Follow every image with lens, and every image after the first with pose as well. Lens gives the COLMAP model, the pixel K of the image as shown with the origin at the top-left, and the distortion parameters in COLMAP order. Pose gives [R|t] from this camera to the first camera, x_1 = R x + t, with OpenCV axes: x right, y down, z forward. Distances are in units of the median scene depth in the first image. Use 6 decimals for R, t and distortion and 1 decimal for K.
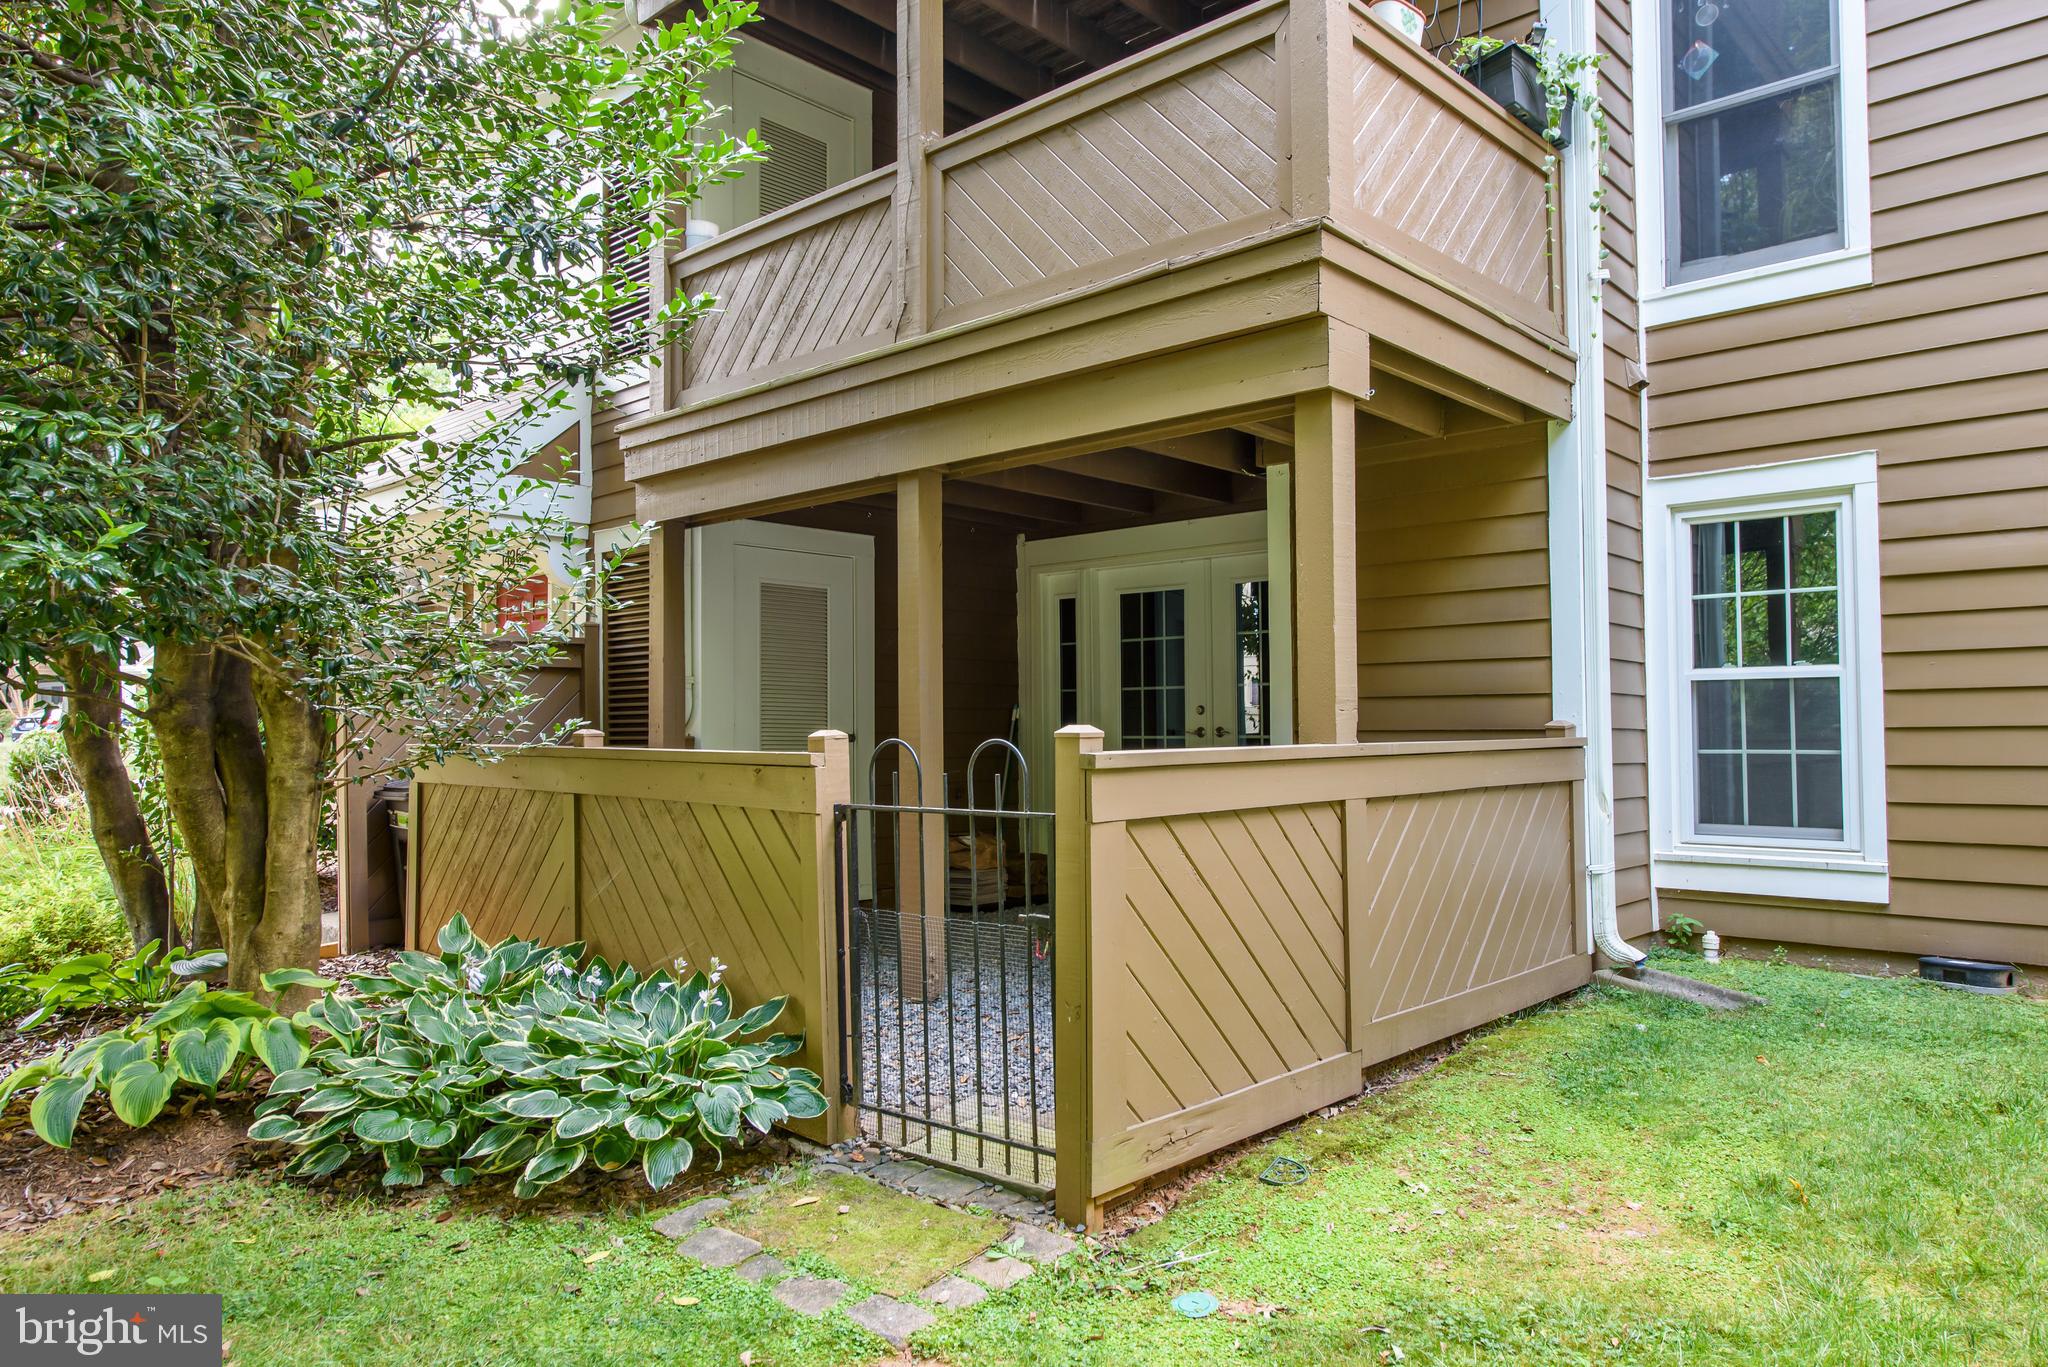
lens RADIAL K [[1283.9, 0, 1013.1], [0, 1283.9, 691.7], [0, 0, 1]] dist [0.018803, -0.003299]
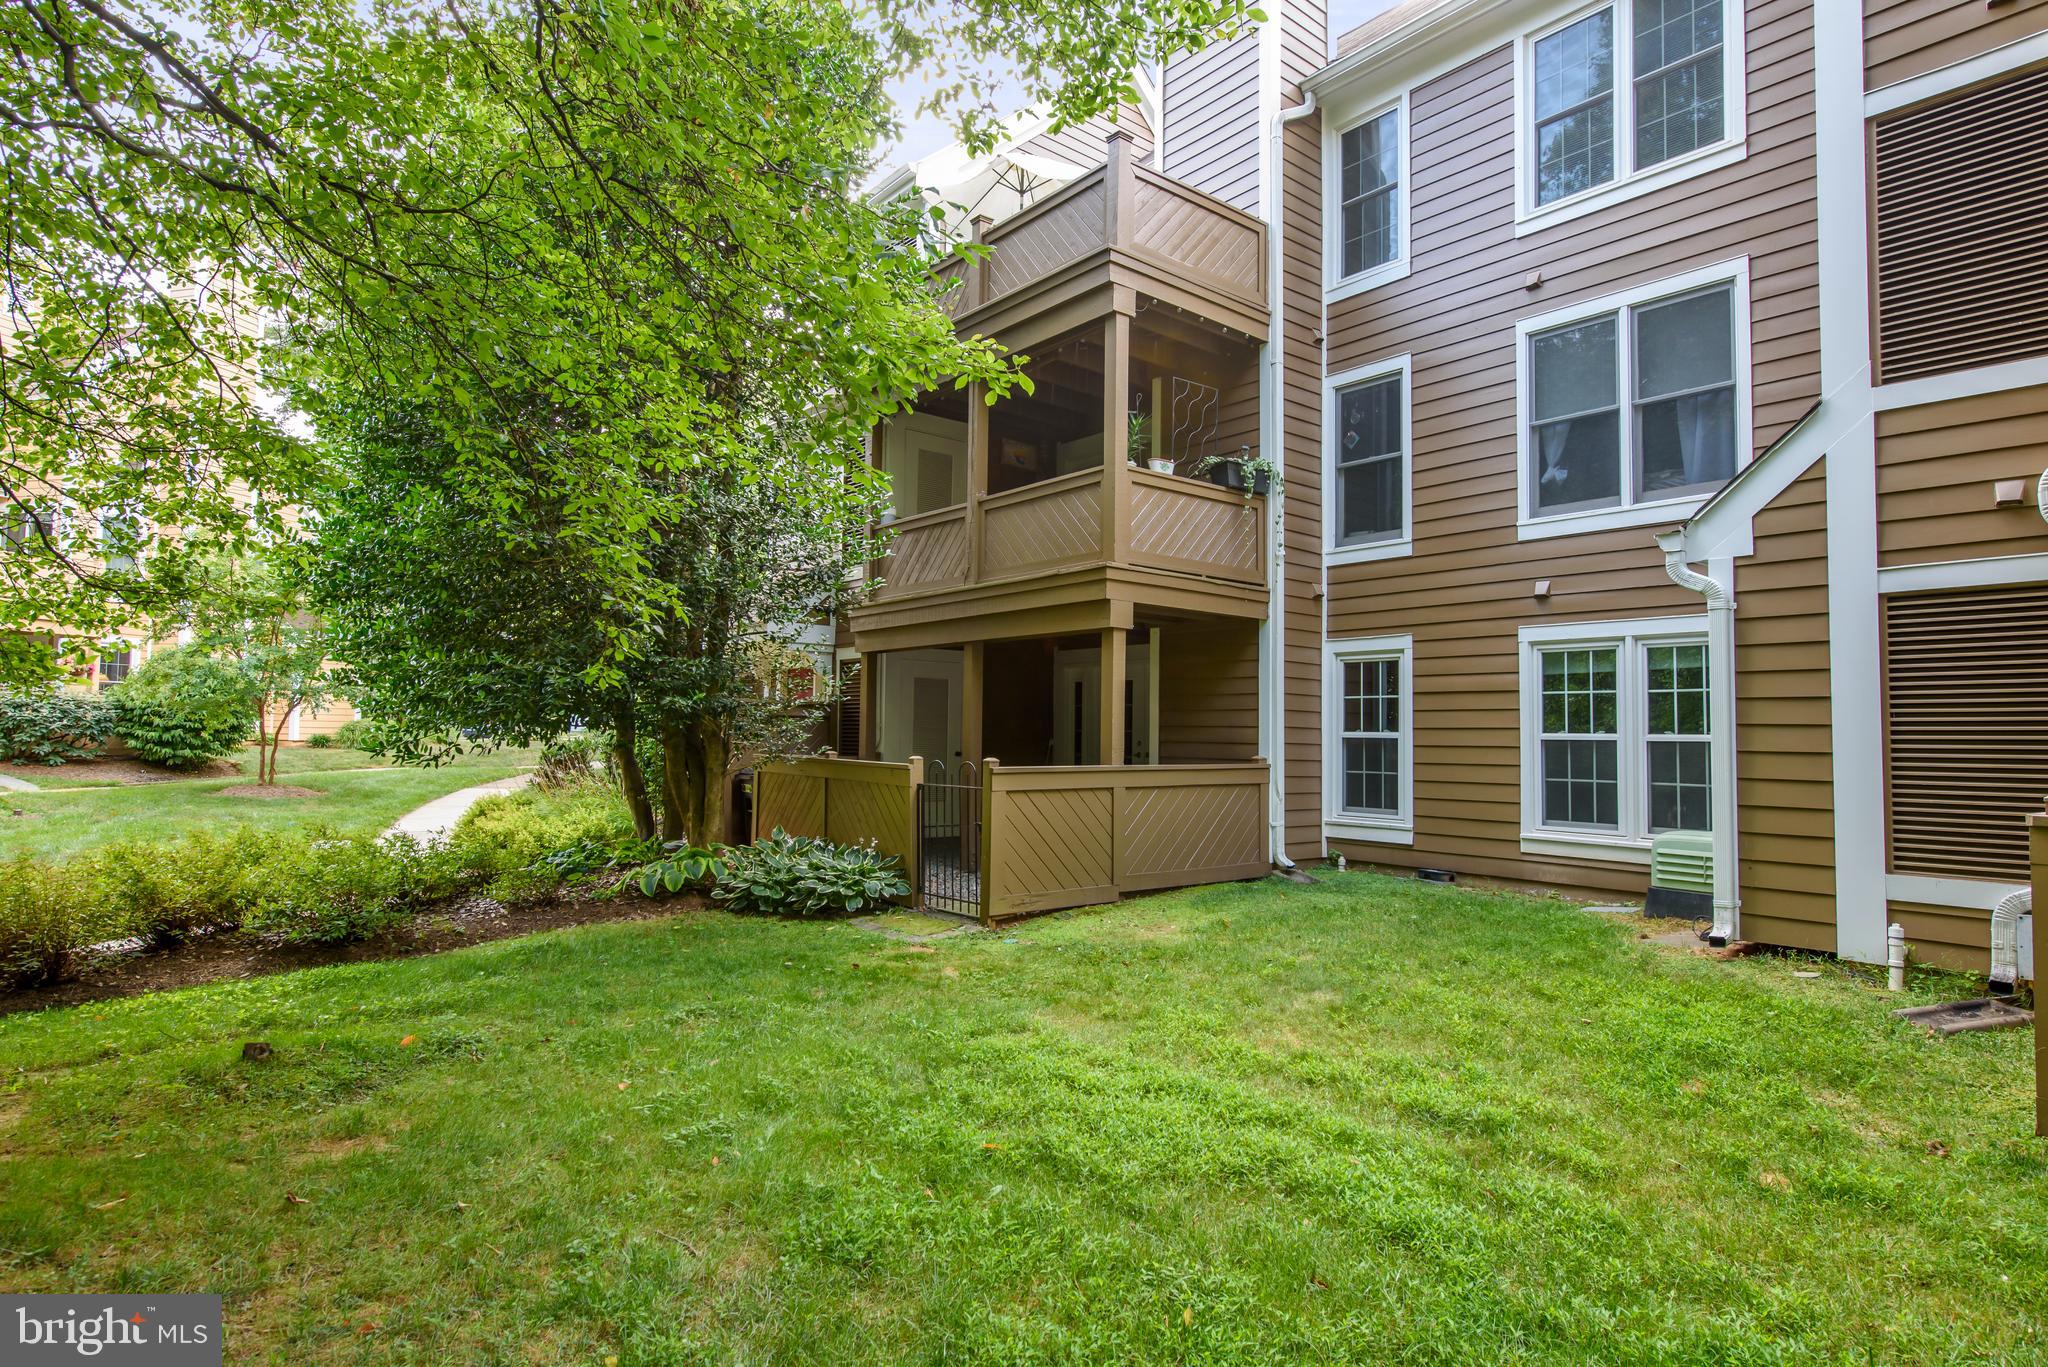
lens RADIAL K [[1097.1, 0, 1031.6], [0, 1097.1, 683.1], [0, 0, 1]] dist [0.013609, -0.002541]
pose [[0.989761, 0.014291, -0.142020, 0.320227], [-0.016630, 0.999745, -0.015299, -0.069939], [0.141765, 0.017504, 0.989746, -0.950569]]
